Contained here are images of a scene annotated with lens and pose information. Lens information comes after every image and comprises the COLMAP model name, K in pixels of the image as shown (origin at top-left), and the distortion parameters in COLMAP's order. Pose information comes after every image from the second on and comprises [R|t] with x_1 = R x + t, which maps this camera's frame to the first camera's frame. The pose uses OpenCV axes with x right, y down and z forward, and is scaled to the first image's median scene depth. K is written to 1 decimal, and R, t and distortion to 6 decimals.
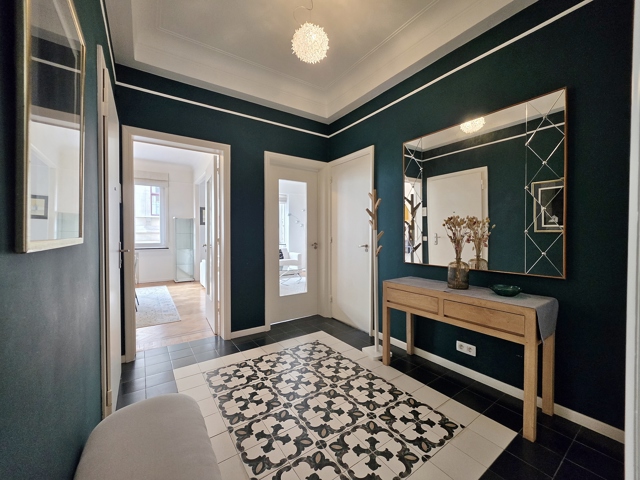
lens RADIAL K [[256.7, 0, 321.0], [0, 256.7, 236.0], [0, 0, 1]] dist [-0.003559, 0.000540]
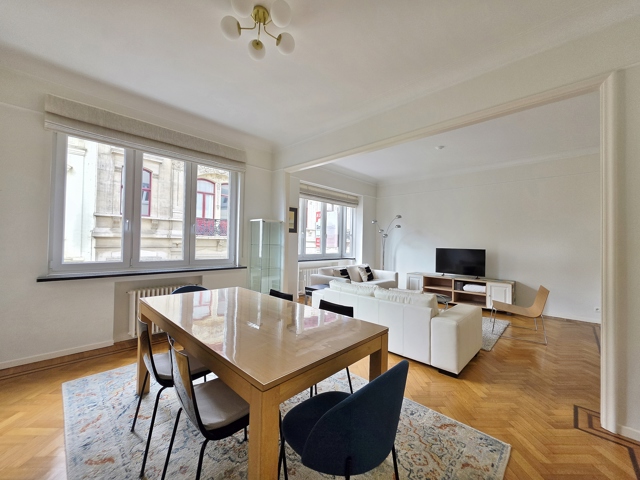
lens RADIAL K [[256.7, 0, 318.9], [0, 256.7, 235.7], [0, 0, 1]] dist [-0.003559, 0.000540]
pose [[0.980523, 0.027443, 0.194475, -0.466970], [-0.021810, 0.999280, -0.031047, -0.013023], [-0.195187, 0.026201, 0.980416, 0.288432]]
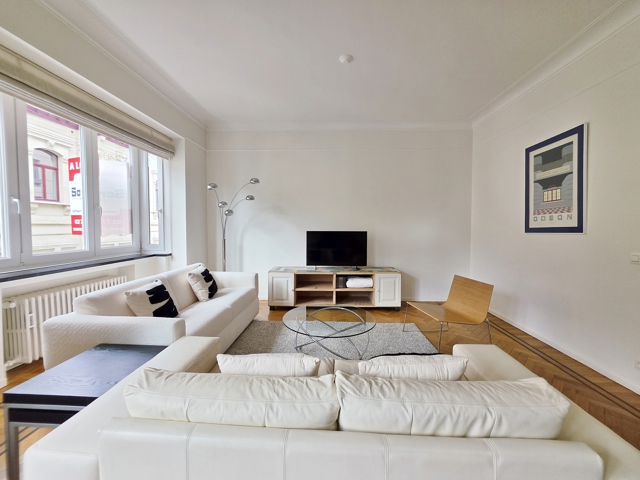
lens RADIAL K [[256.7, 0, 320.5], [0, 256.7, 238.0], [0, 0, 1]] dist [-0.003559, 0.000540]
pose [[0.597547, -0.030915, 0.801238, -0.385511], [-0.003763, 0.999137, 0.041357, -0.015724], [-0.801825, -0.027728, 0.596915, 0.633401]]
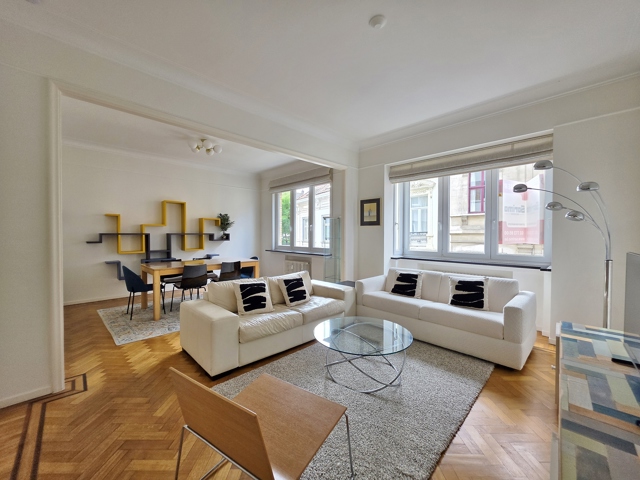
lens RADIAL K [[256.7, 0, 317.4], [0, 256.7, 235.8], [0, 0, 1]] dist [-0.003559, 0.000540]
pose [[0.178297, 0.008489, -0.983940, 0.182266], [-0.005239, 0.999957, 0.007678, -0.019319], [0.983963, 0.003786, 0.178334, 0.708168]]
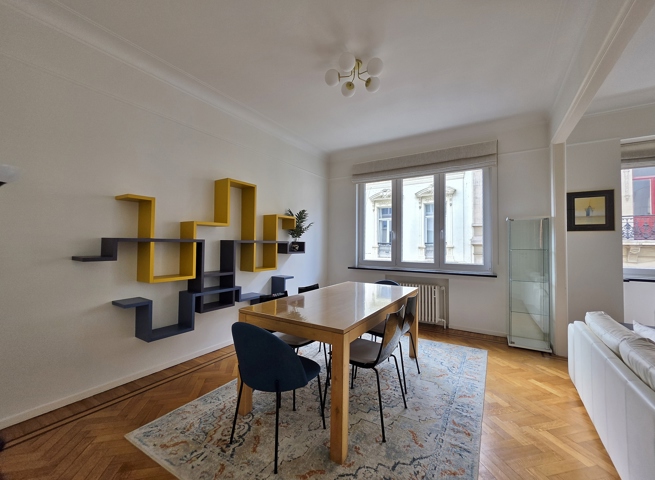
lens RADIAL K [[266.3, 0, 327.3], [0, 266.3, 241.4], [0, 0, 1]] dist [0.000031, 0.000219]
pose [[0.403216, -0.006450, -0.915082, -0.191769], [-0.010703, 0.999874, -0.011764, -0.013521], [0.915042, 0.014538, 0.403096, 0.382056]]
